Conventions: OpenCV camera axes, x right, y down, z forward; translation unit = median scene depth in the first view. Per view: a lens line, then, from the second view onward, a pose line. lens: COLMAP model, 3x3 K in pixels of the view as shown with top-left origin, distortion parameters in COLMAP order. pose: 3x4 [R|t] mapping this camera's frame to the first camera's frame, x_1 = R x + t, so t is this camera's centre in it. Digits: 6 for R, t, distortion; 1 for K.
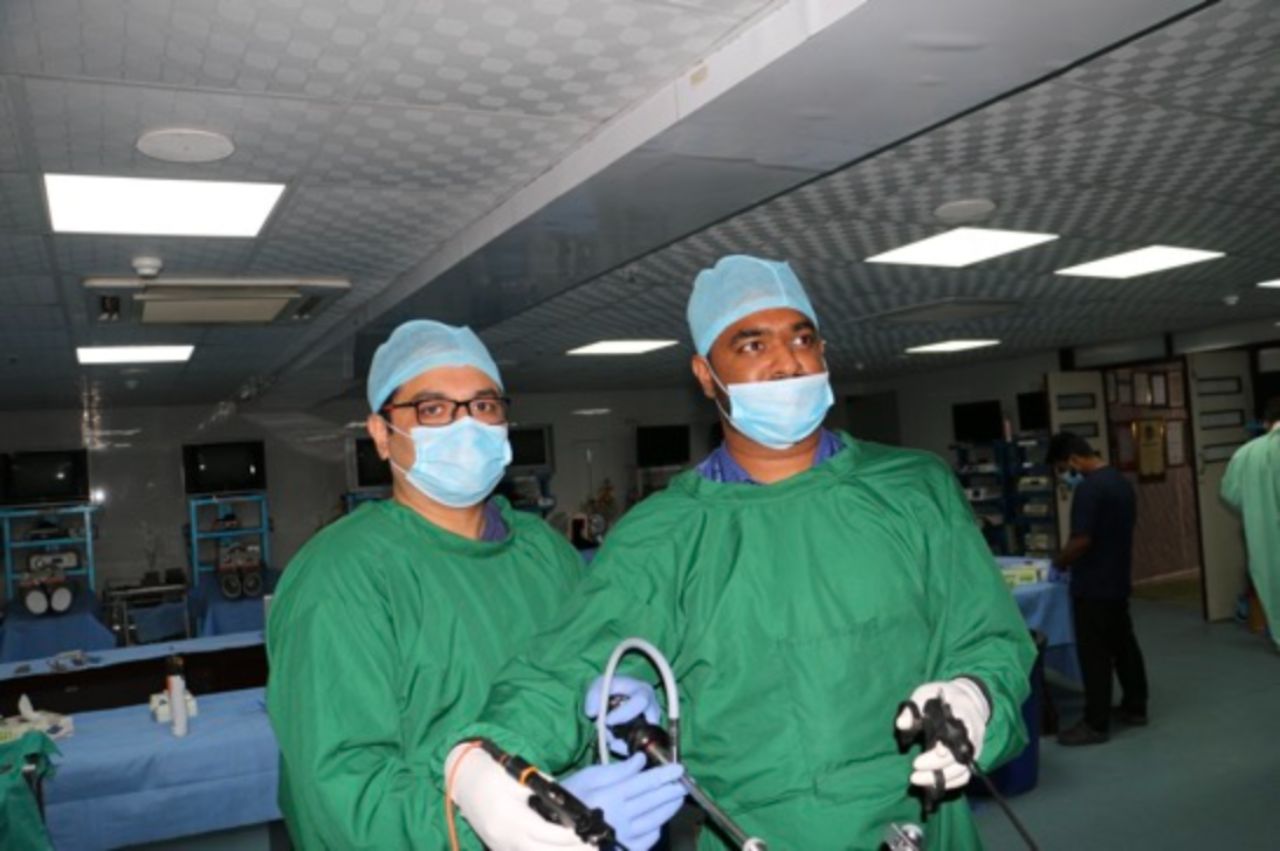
lens RADIAL K [[1105.6, 0, 647.2], [0, 1105.6, 433.6], [0, 0, 1]] dist [-0.084418, 0.074153]
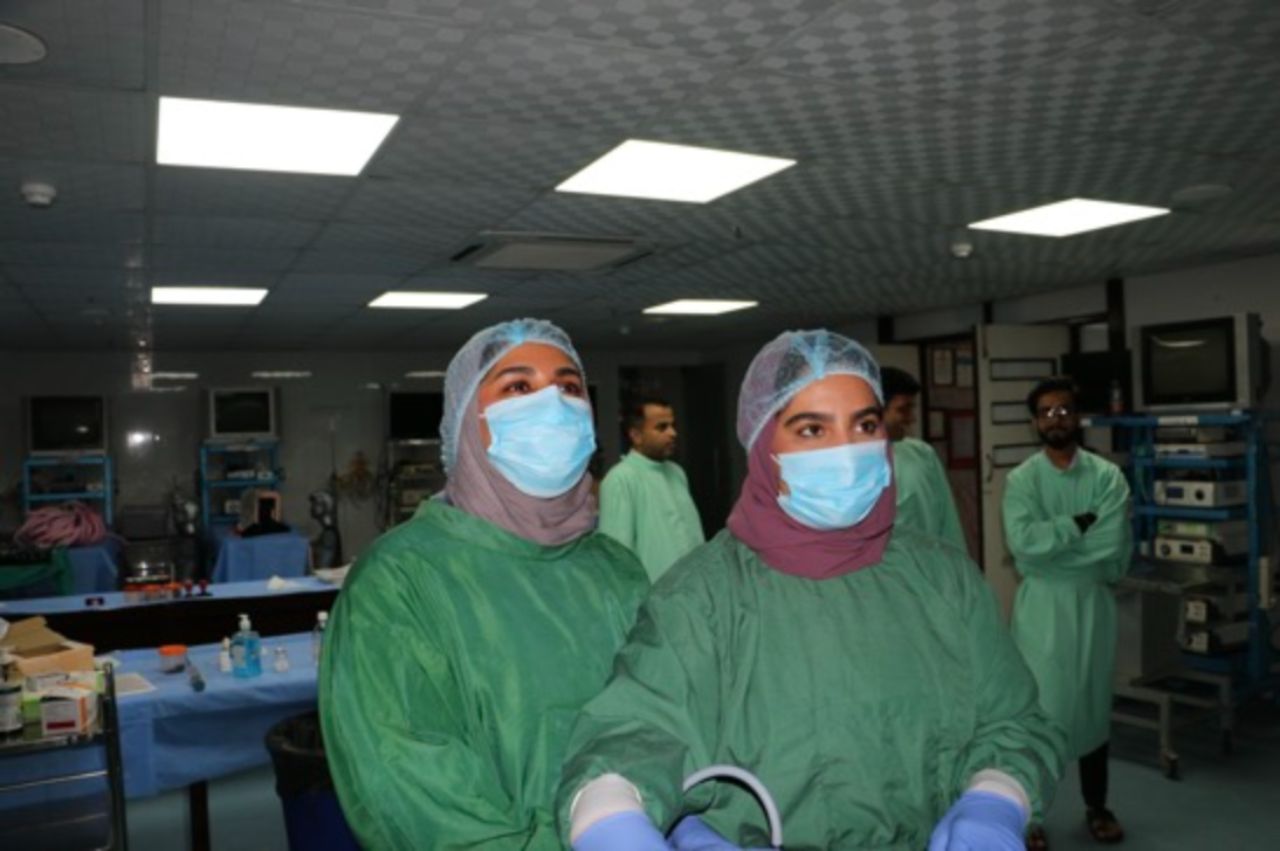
lens RADIAL K [[1105.6, 0, 664.7], [0, 1105.6, 442.8], [0, 0, 1]] dist [-0.084418, 0.074153]
pose [[0.995864, 0.042222, -0.080453, 0.282580], [-0.038600, 0.998193, 0.046063, -0.015043], [0.082252, -0.042767, 0.995694, 0.161130]]
